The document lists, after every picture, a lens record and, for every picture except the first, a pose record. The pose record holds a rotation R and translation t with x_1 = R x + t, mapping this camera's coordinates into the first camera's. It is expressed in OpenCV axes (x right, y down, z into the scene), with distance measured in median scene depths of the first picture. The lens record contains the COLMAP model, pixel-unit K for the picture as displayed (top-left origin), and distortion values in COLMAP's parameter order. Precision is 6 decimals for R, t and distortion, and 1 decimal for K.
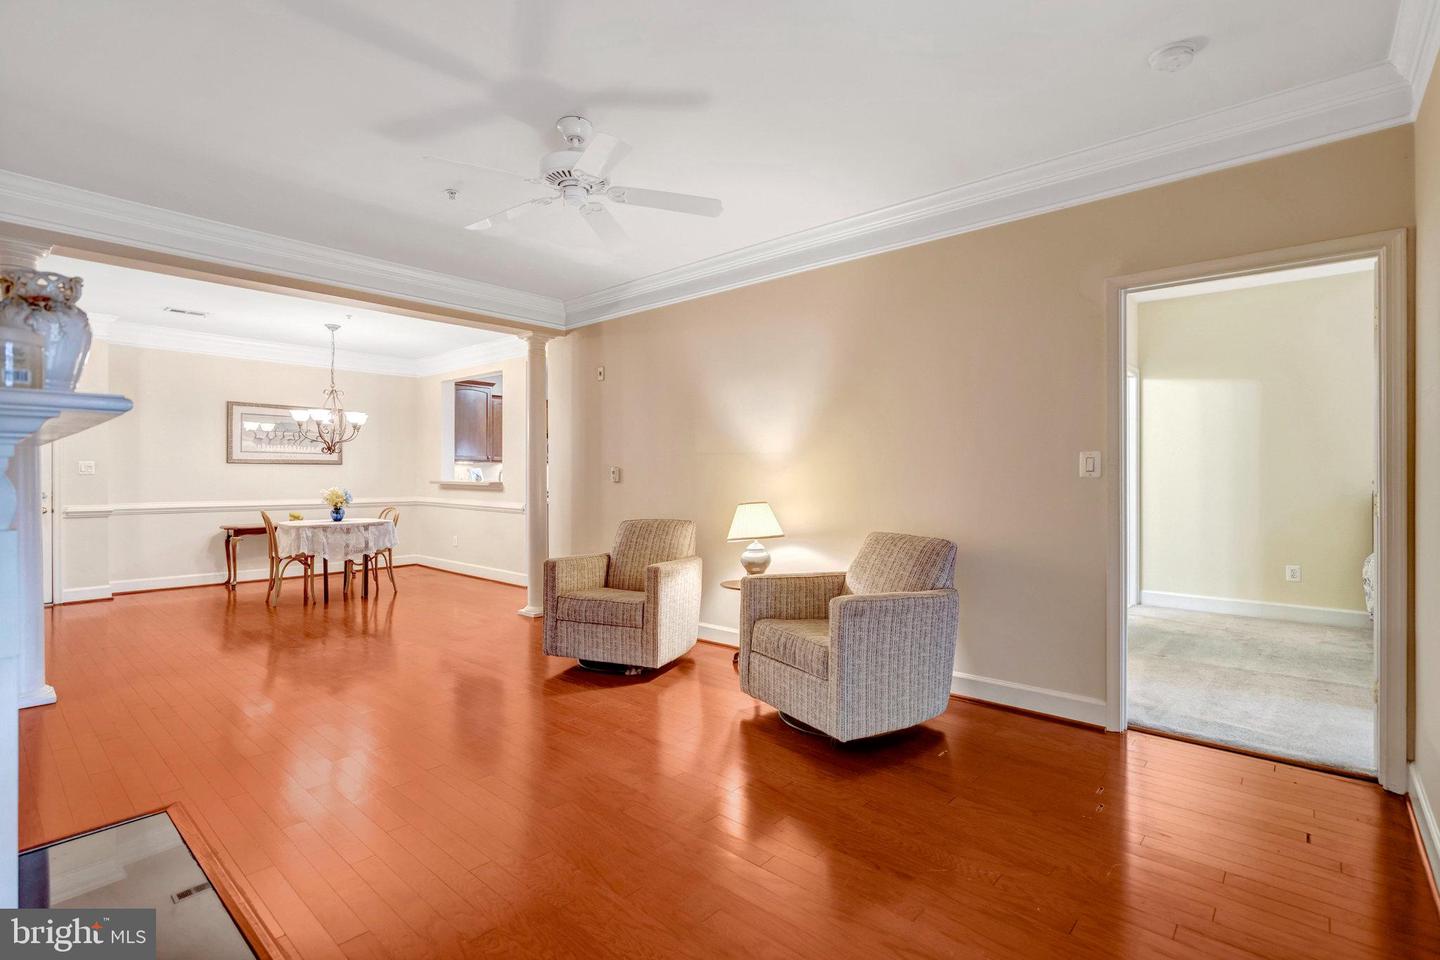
lens RADIAL K [[675.8, 0, 720.0], [0, 675.8, 480.0], [0, 0, 1]] dist [0.006096, 0.000764]
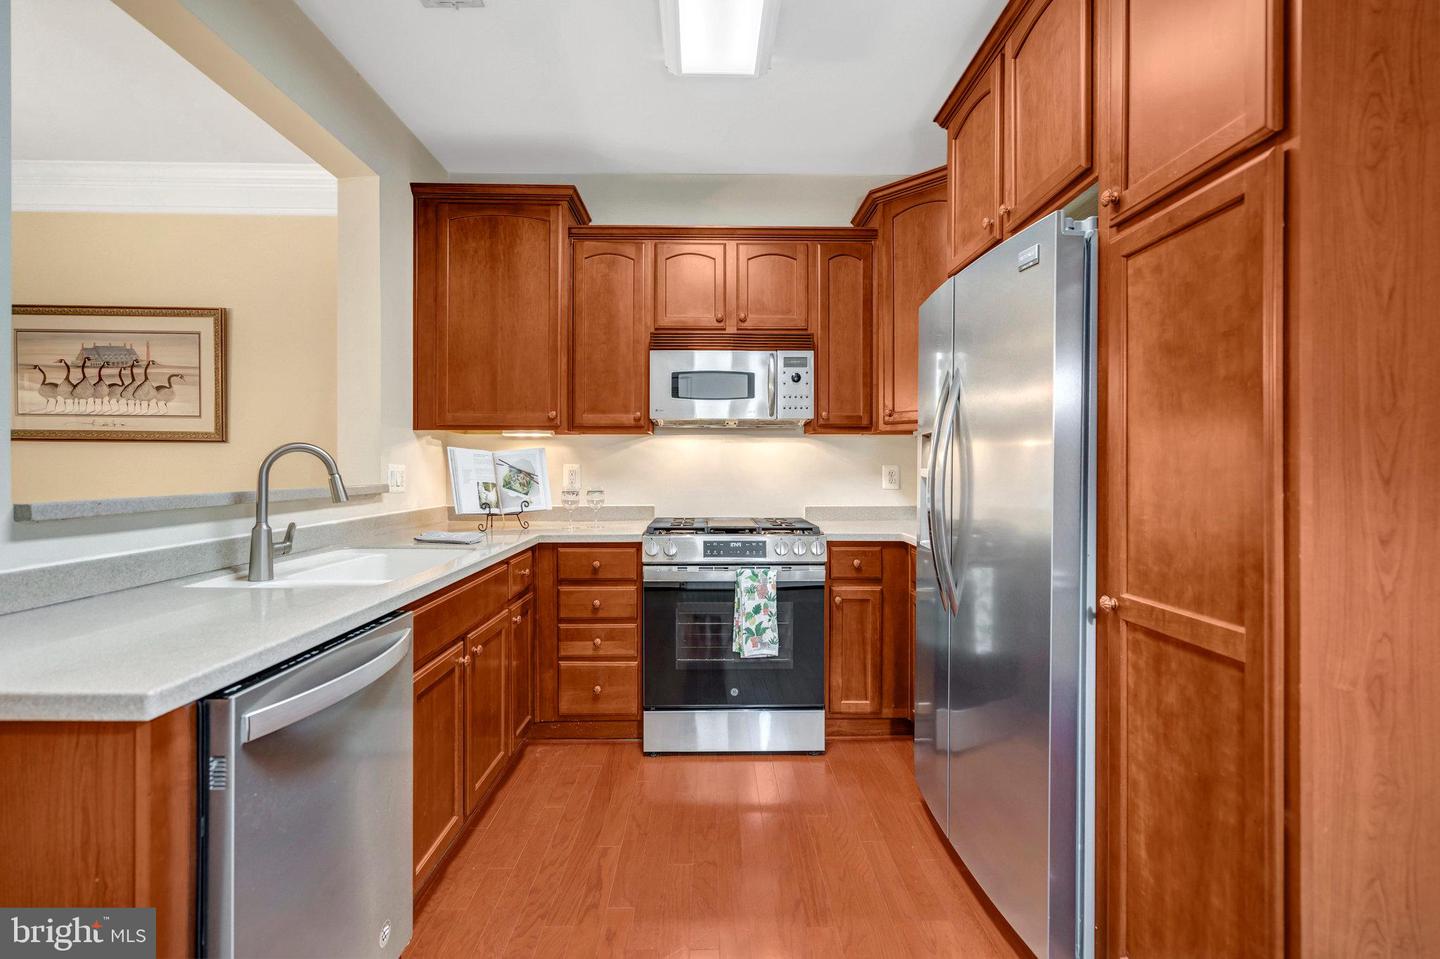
lens RADIAL K [[666.9, 0, 718.9], [0, 666.9, 472.3], [0, 0, 1]] dist [0.000422, 0.000954]
pose [[0.679103, 0.006484, -0.734014, -0.067367], [-0.009594, 0.999954, -0.000043, -0.008683], [0.733980, 0.007071, 0.679134, 1.155788]]
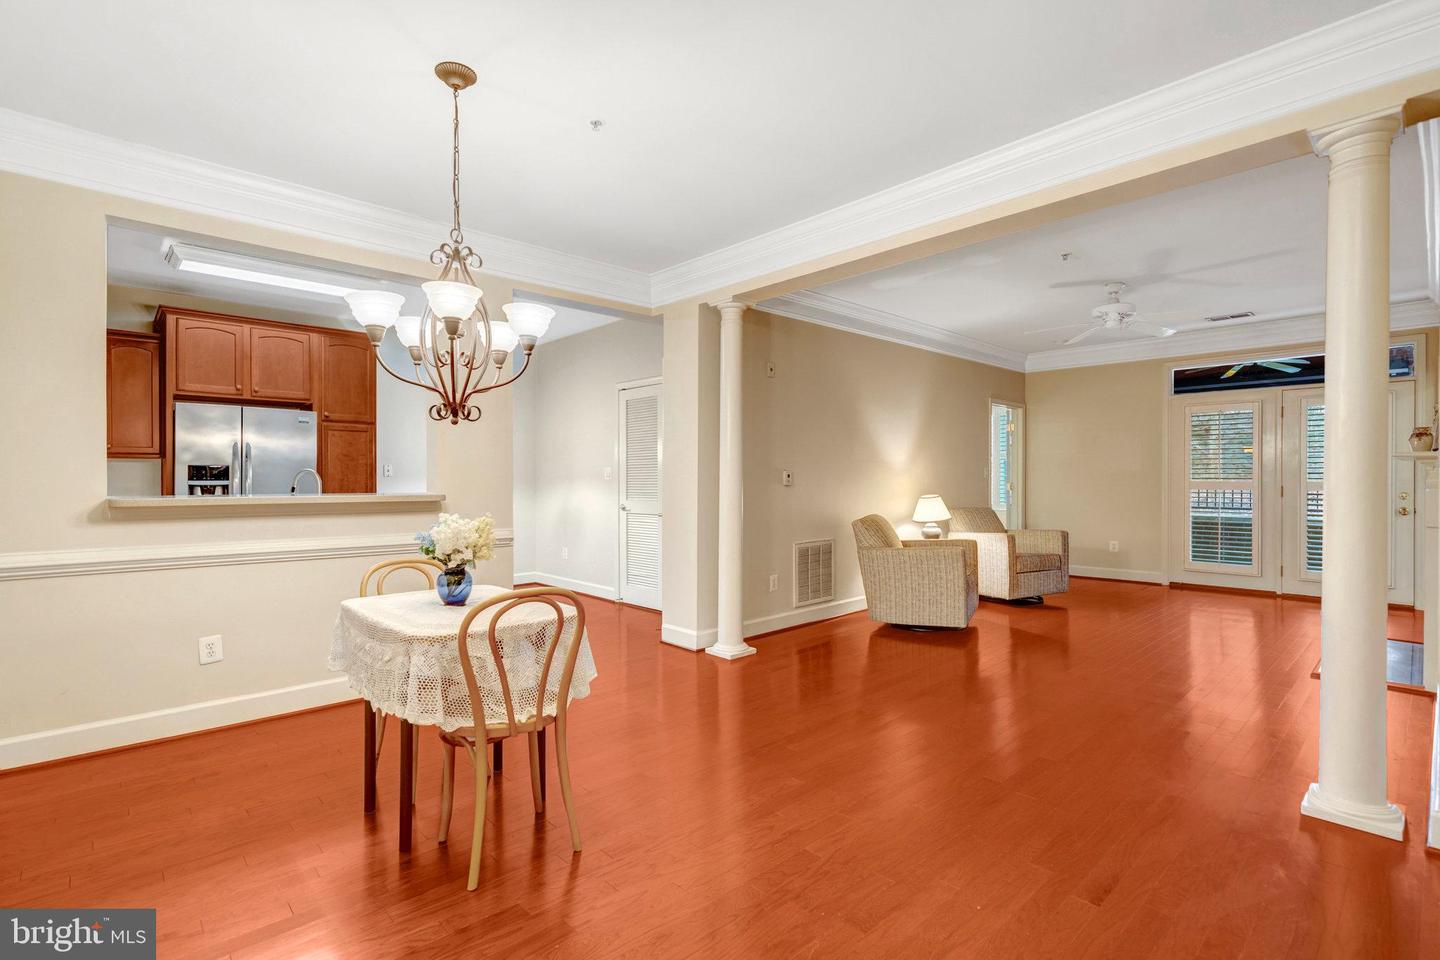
lens RADIAL K [[673.0, 0, 714.1], [0, 673.0, 480.9], [0, 0, 1]] dist [-0.004238, -0.000532]
pose [[0.095947, -0.003158, 0.995381, -0.918331], [0.011145, 0.999936, 0.002098, -0.006870], [-0.995324, 0.010892, 0.095976, 0.825751]]
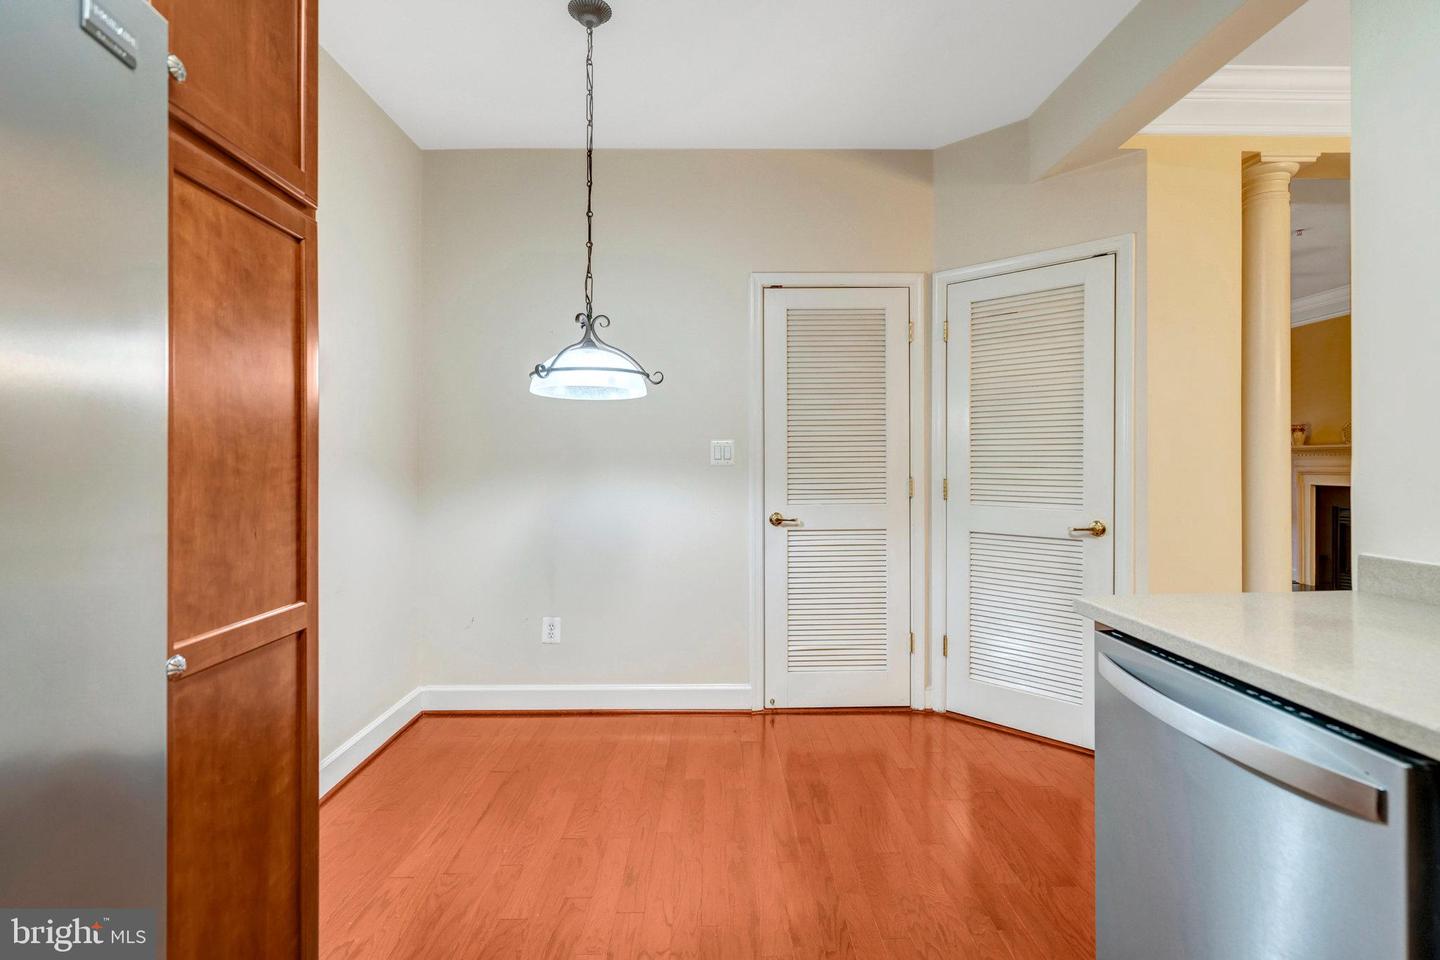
lens RADIAL K [[663.9, 0, 720.1], [0, 663.9, 465.0], [0, 0, 1]] dist [-0.002758, 0.000057]
pose [[-0.669657, 0.004272, 0.742658, -0.311329], [0.013110, 0.999896, 0.006070, -0.011000], [-0.742555, 0.013801, -0.669643, 1.386863]]
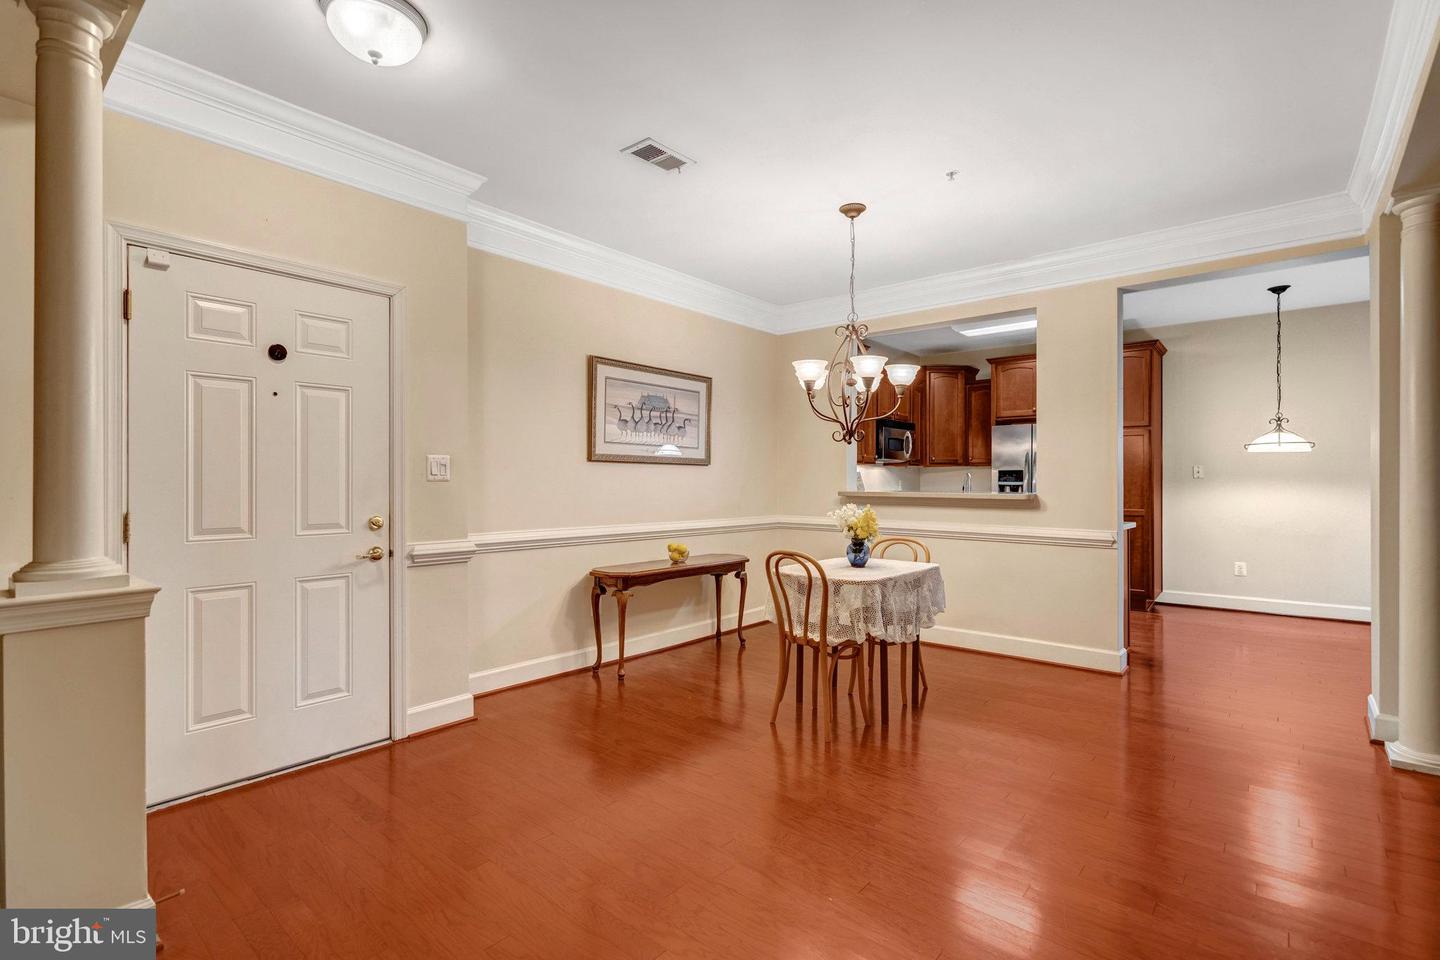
lens RADIAL K [[673.0, 0, 714.1], [0, 673.0, 480.9], [0, 0, 1]] dist [-0.004238, -0.000532]
pose [[0.999846, 0.001630, 0.017493, -0.689778], [-0.001480, 0.999962, -0.008604, -0.003628], [-0.017507, 0.008576, 0.999810, 0.459667]]
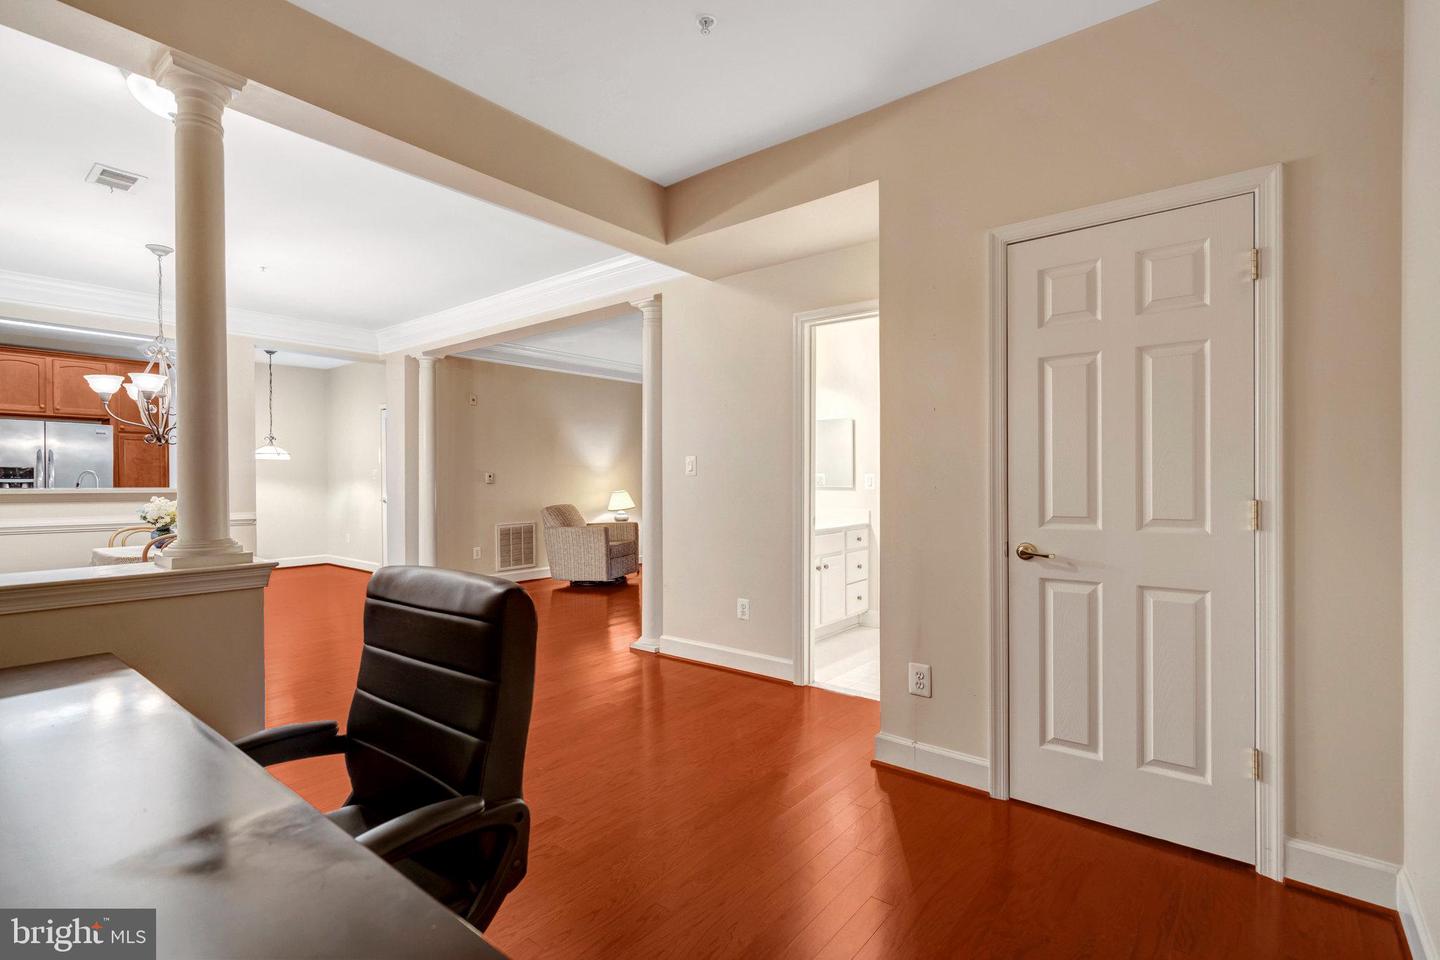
lens RADIAL K [[677.5, 0, 717.6], [0, 677.5, 488.0], [0, 0, 1]] dist [-0.002104, 0.000136]
pose [[-0.045423, -0.011887, 0.998897, -1.243987], [0.009875, 0.999875, 0.012347, -0.000863], [-0.998919, 0.010425, -0.045300, 0.494842]]
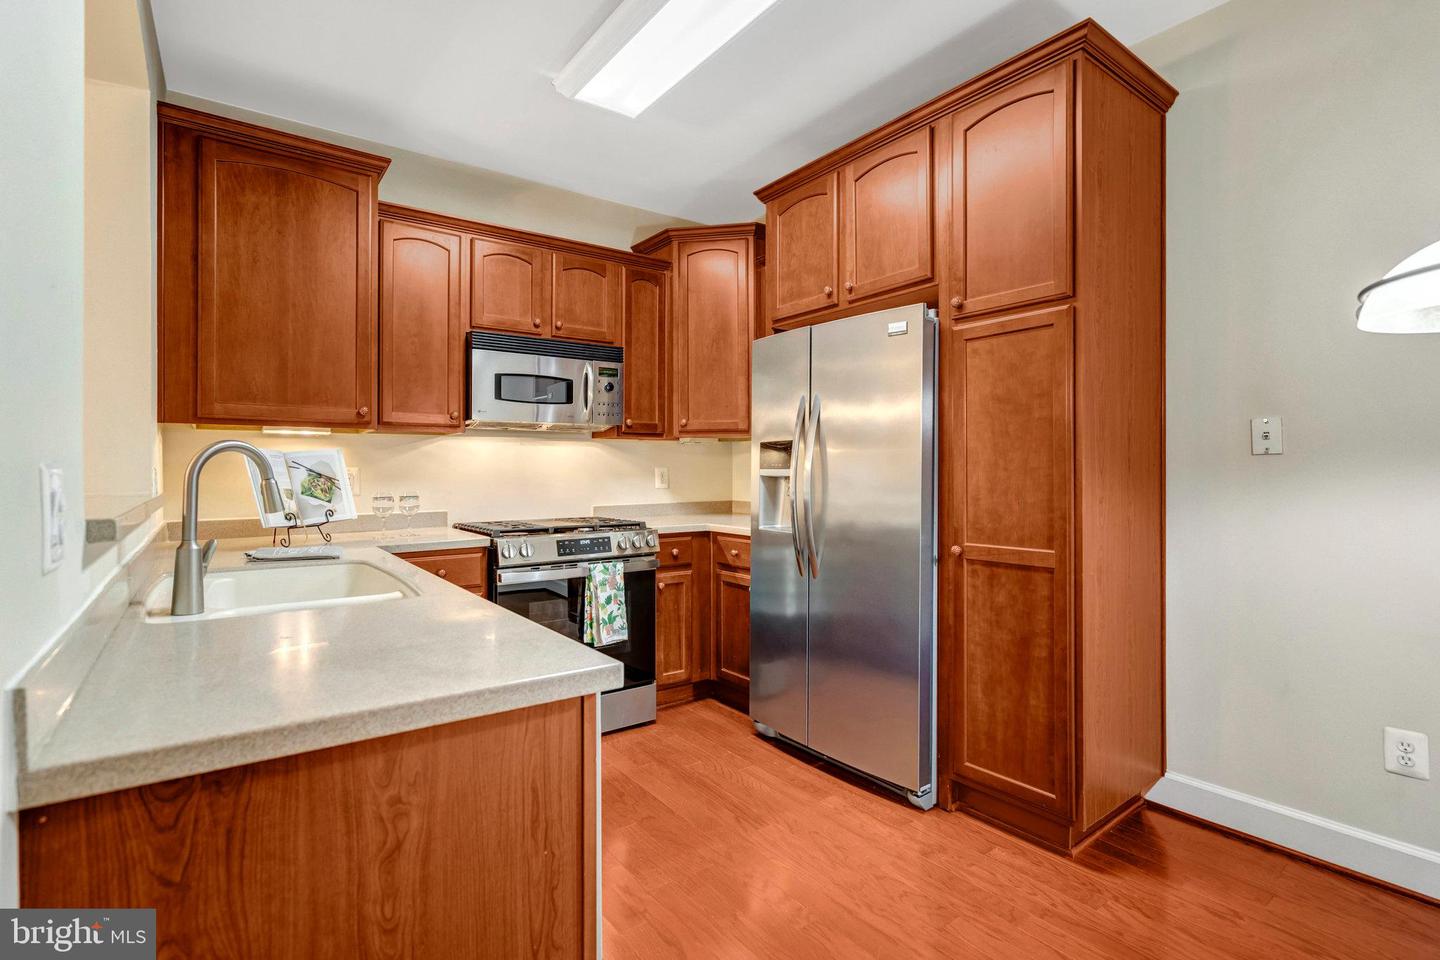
lens RADIAL K [[689.4, 0, 722.4], [0, 689.4, 474.6], [0, 0, 1]] dist [-0.001253, 0.000357]
pose [[0.979145, -0.003322, -0.203133, -0.179078], [0.002526, 0.999988, -0.004178, -0.006361], [0.203145, 0.003578, 0.979142, 1.022115]]
